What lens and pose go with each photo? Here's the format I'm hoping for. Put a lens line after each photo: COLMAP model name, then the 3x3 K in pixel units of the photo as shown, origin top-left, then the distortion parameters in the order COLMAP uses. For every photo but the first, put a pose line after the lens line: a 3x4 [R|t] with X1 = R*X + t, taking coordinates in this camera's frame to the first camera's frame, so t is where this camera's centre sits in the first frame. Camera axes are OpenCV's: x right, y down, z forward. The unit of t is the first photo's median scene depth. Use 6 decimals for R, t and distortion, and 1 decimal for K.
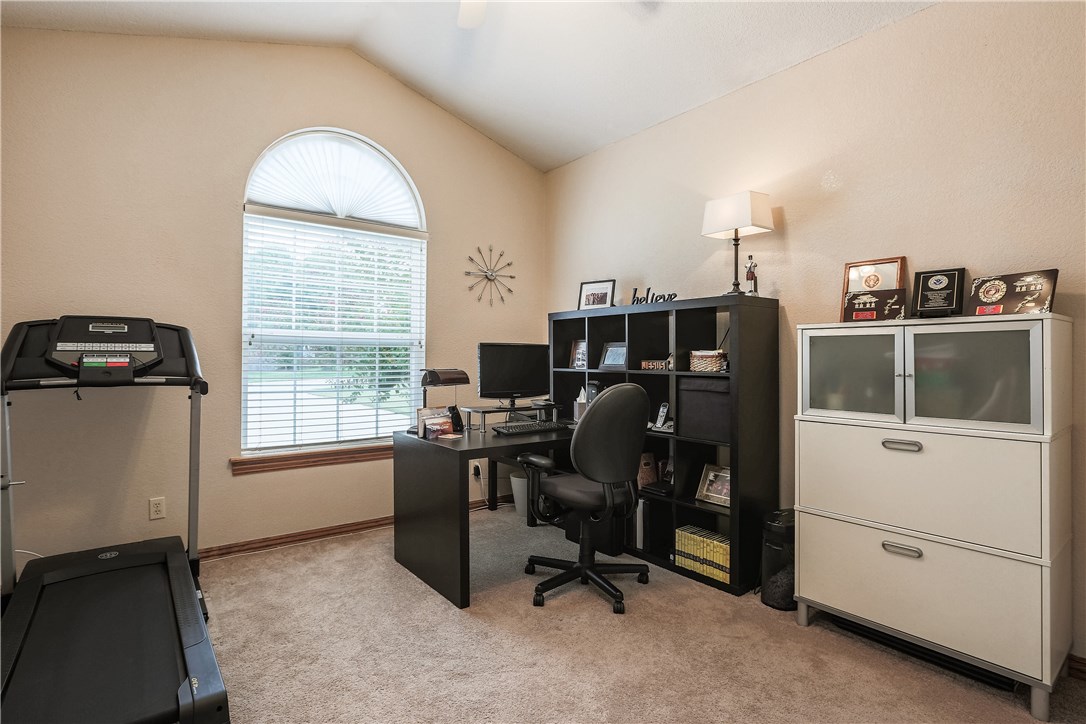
lens RADIAL K [[526.7, 0, 541.3], [0, 526.7, 355.4], [0, 0, 1]] dist [-0.053330, 0.027966]
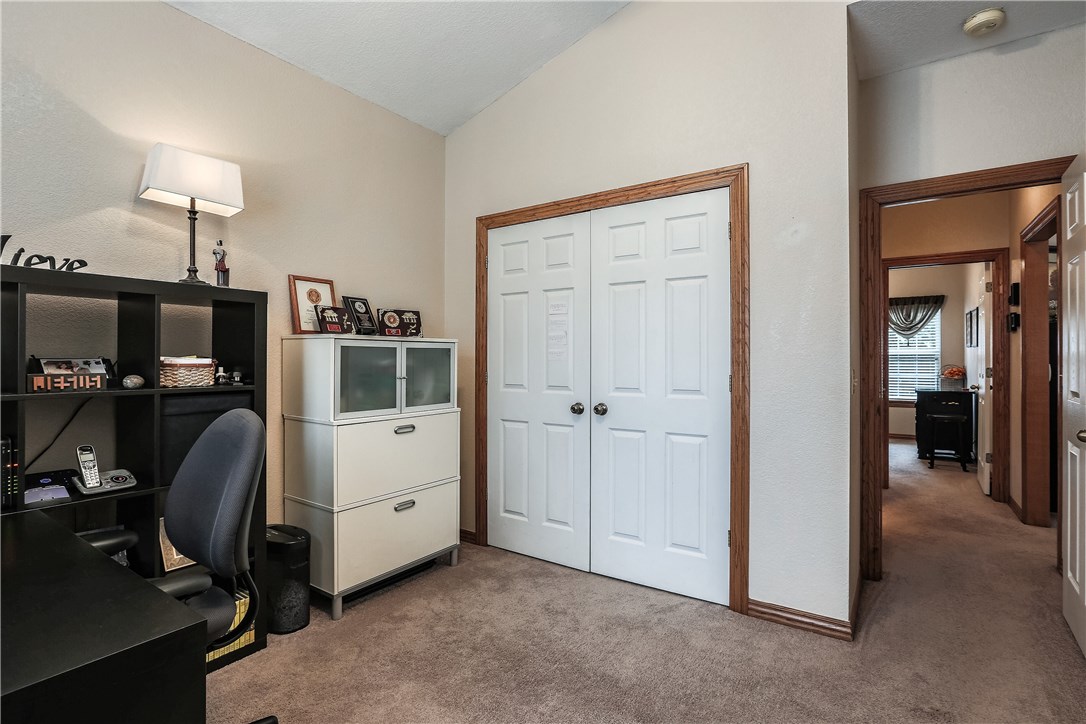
lens RADIAL K [[526.7, 0, 541.3], [0, 526.7, 355.4], [0, 0, 1]] dist [-0.053330, 0.027966]
pose [[-0.297208, 0.000902, 0.954812, -0.668159], [-0.009401, 0.999948, -0.003871, -0.017580], [-0.954767, -0.010126, -0.297184, 0.979982]]
